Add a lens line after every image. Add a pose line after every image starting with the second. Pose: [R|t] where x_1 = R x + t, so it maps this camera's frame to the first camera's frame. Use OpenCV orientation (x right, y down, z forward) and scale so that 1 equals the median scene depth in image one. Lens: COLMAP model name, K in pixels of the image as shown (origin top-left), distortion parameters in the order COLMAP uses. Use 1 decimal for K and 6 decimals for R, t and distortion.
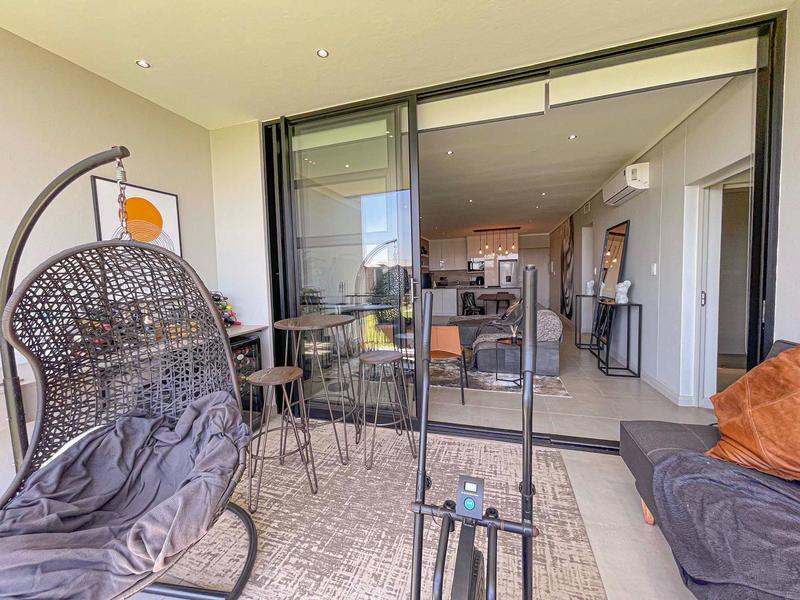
lens RADIAL K [[323.7, 0, 396.4], [0, 323.7, 296.9], [0, 0, 1]] dist [-0.001745, 0.000969]
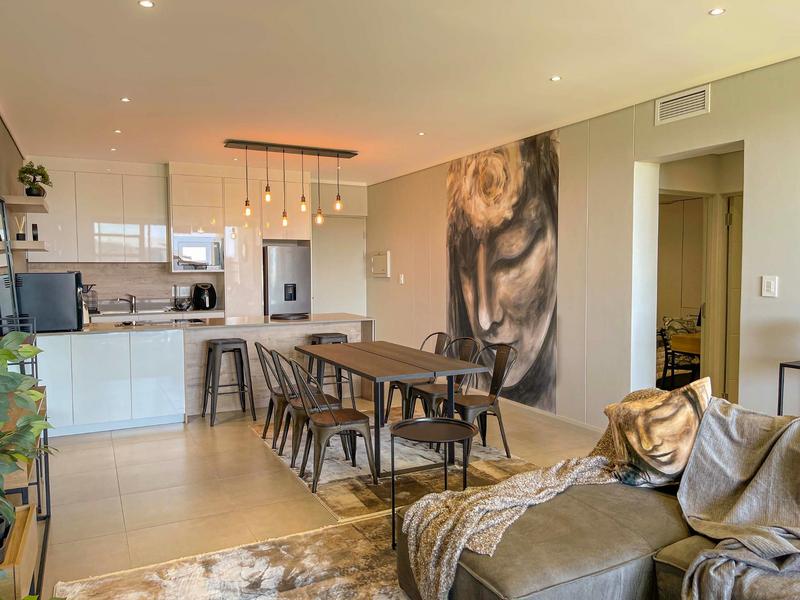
lens RADIAL K [[604.3, 0, 399.5], [0, 604.3, 303.0], [0, 0, 1]] dist [0.025767, -0.006919]
pose [[0.701745, -0.013594, 0.712299, -0.186250], [0.026613, 0.999620, -0.007141, -0.107717], [-0.711931, 0.023967, 0.701840, 1.302491]]
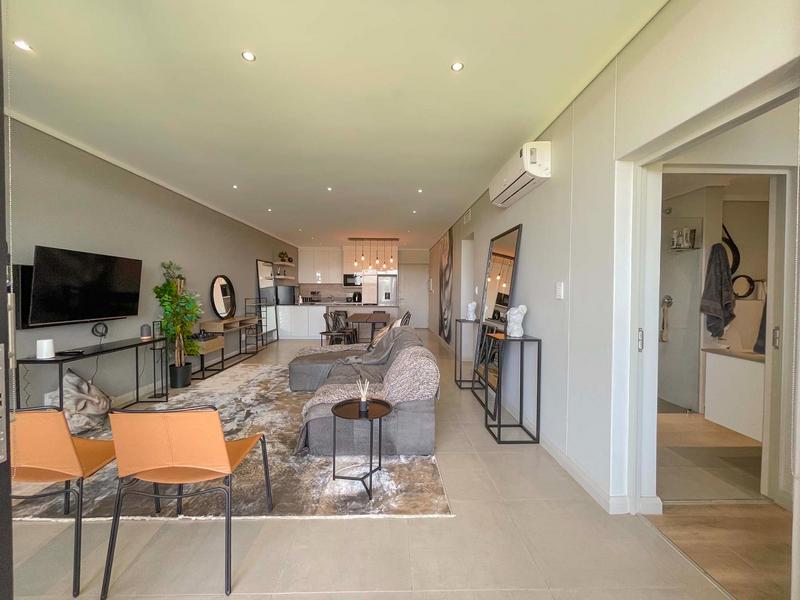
lens RADIAL K [[323.7, 0, 396.4], [0, 323.7, 296.9], [0, 0, 1]] dist [-0.001745, 0.000969]
pose [[0.943910, 0.028351, 0.328983, 0.226857], [-0.013535, 0.998792, -0.047241, -0.033237], [-0.329925, 0.040138, 0.943154, 0.439913]]
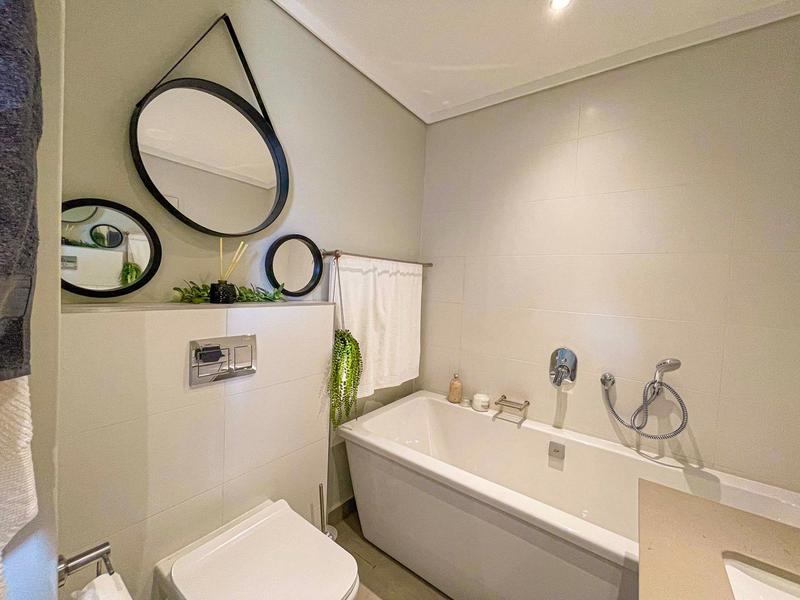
lens RADIAL K [[323.7, 0, 396.4], [0, 323.7, 296.9], [0, 0, 1]] dist [-0.001745, 0.000969]
pose [[0.328739, 0.004710, 0.944409, 0.727933], [0.005078, 0.999964, -0.006755, -0.060496], [-0.944407, 0.007016, 0.328704, 0.616158]]
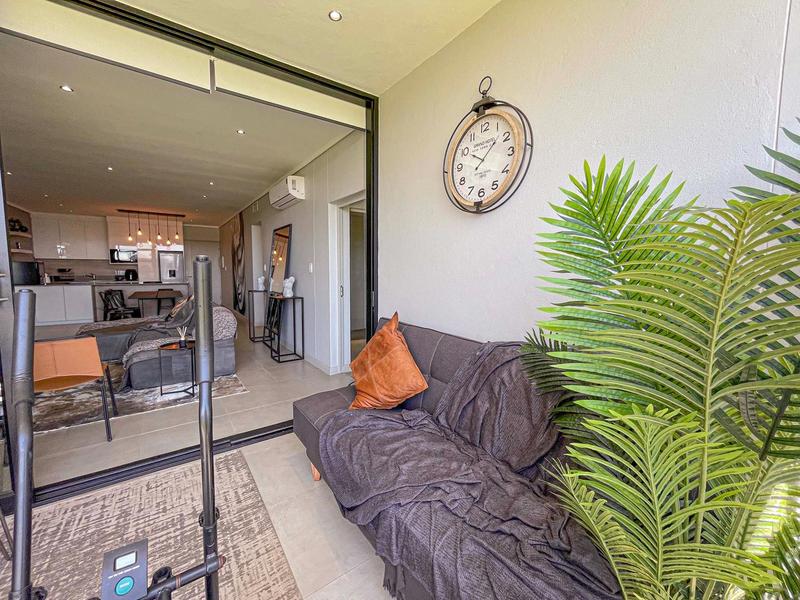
lens RADIAL K [[323.7, 0, 396.4], [0, 323.7, 296.9], [0, 0, 1]] dist [-0.001745, 0.000969]
pose [[0.591333, -0.035766, 0.805634, 0.007912], [0.025543, 0.999345, 0.025617, 0.000334], [-0.806023, 0.005431, 0.591860, 0.025288]]
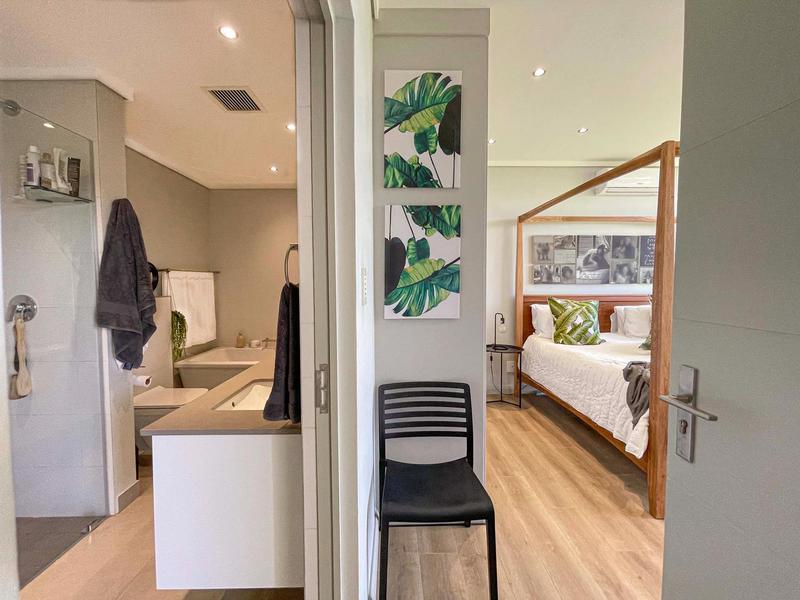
lens RADIAL K [[323.7, 0, 396.4], [0, 323.7, 296.9], [0, 0, 1]] dist [-0.001745, 0.000969]
pose [[-0.325590, -0.010230, 0.945456, 0.473082], [0.071934, 0.996775, 0.035557, -0.052139], [-0.942771, 0.079588, -0.323805, 0.590827]]
